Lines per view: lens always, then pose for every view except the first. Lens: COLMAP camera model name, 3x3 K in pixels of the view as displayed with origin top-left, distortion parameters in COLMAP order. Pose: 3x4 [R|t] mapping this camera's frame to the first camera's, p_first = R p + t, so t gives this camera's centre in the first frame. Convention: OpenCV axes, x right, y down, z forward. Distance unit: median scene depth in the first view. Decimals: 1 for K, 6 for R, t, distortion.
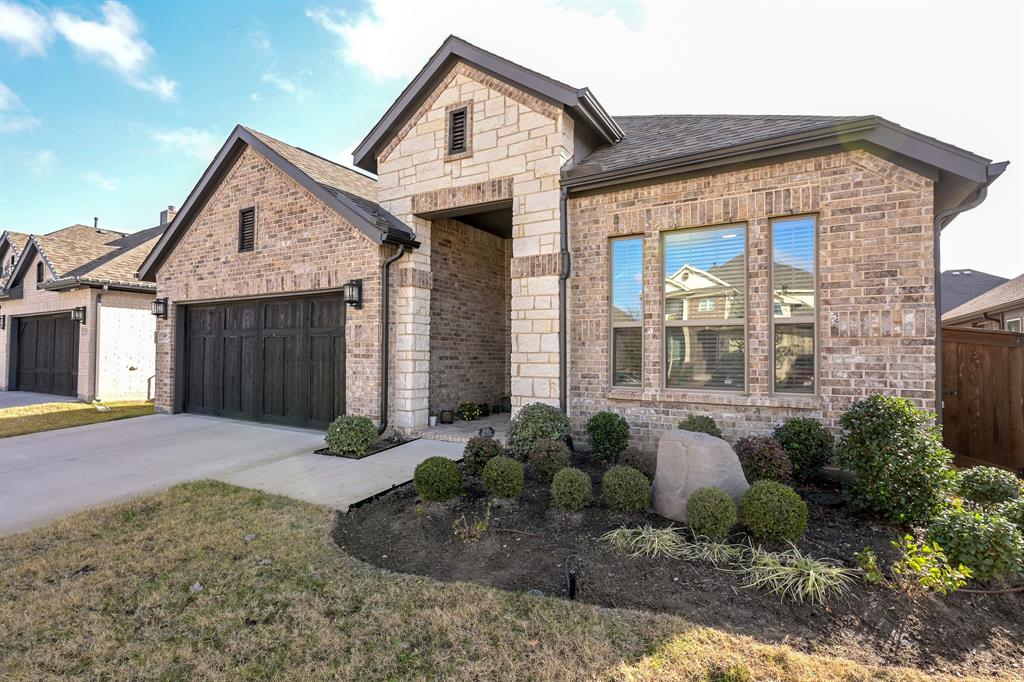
lens RADIAL K [[493.2, 0, 532.7], [0, 493.2, 342.6], [0, 0, 1]] dist [-0.005476, 0.003190]
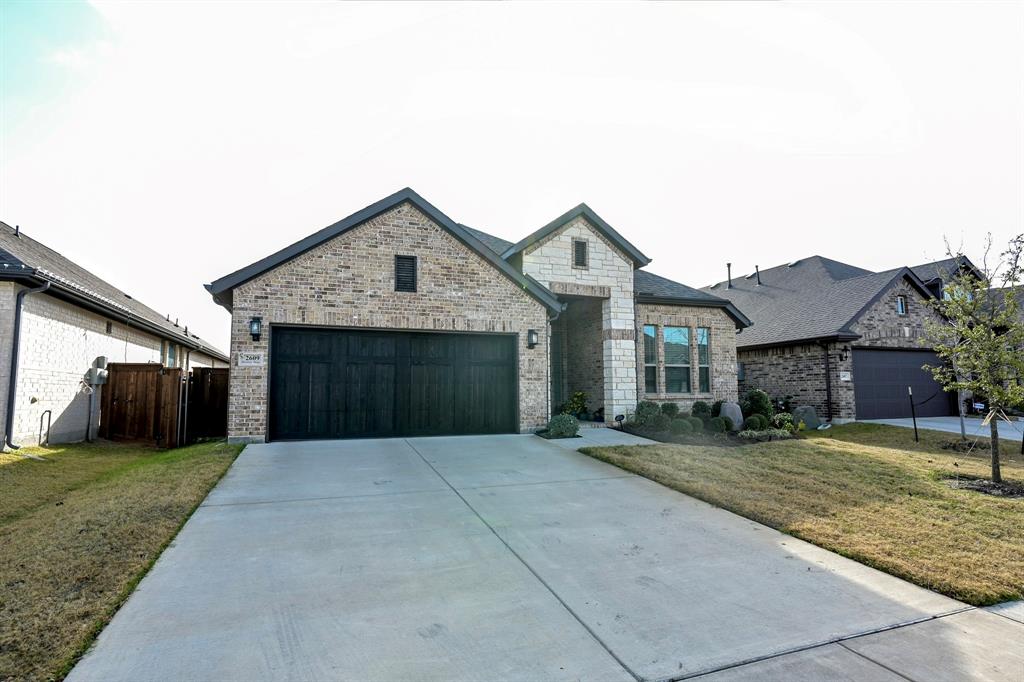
lens RADIAL K [[493.2, 0, 520.1], [0, 493.2, 348.2], [0, 0, 1]] dist [-0.005476, 0.003190]
pose [[0.634067, 0.059857, 0.770958, -1.597654], [-0.006037, 0.997352, -0.072470, 0.043548], [-0.773255, 0.041297, 0.632749, 0.047262]]
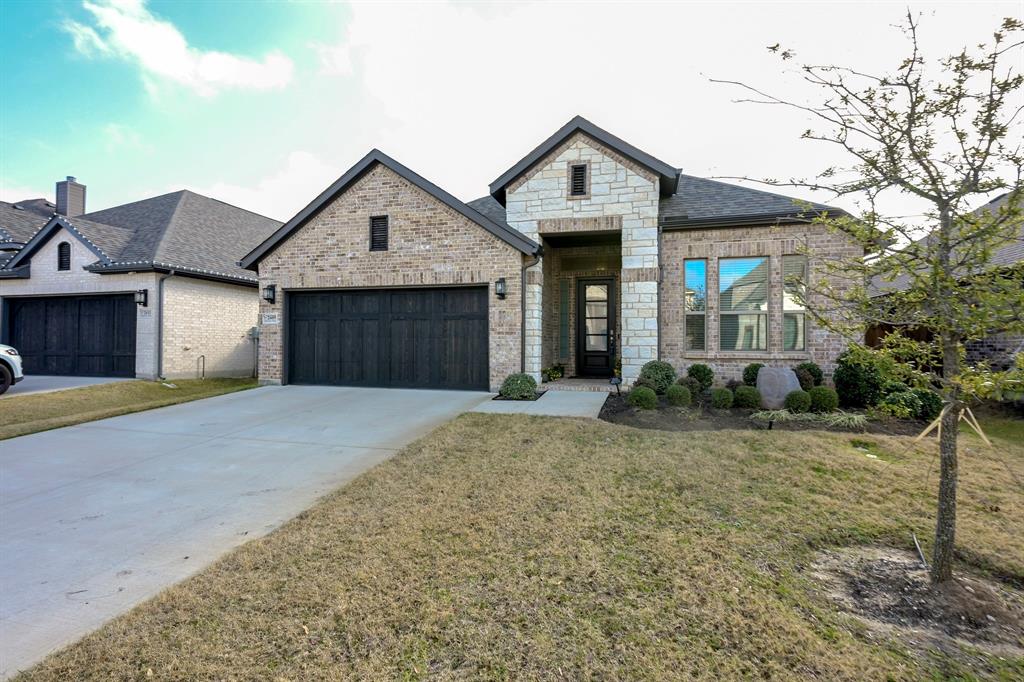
lens RADIAL K [[493.2, 0, 527.9], [0, 493.2, 333.7], [0, 0, 1]] dist [-0.005476, 0.003190]
pose [[0.965603, 0.001832, 0.260013, -0.656927], [-0.003089, 0.999985, 0.004425, 0.022695], [-0.260001, -0.005076, 0.965595, -0.371372]]
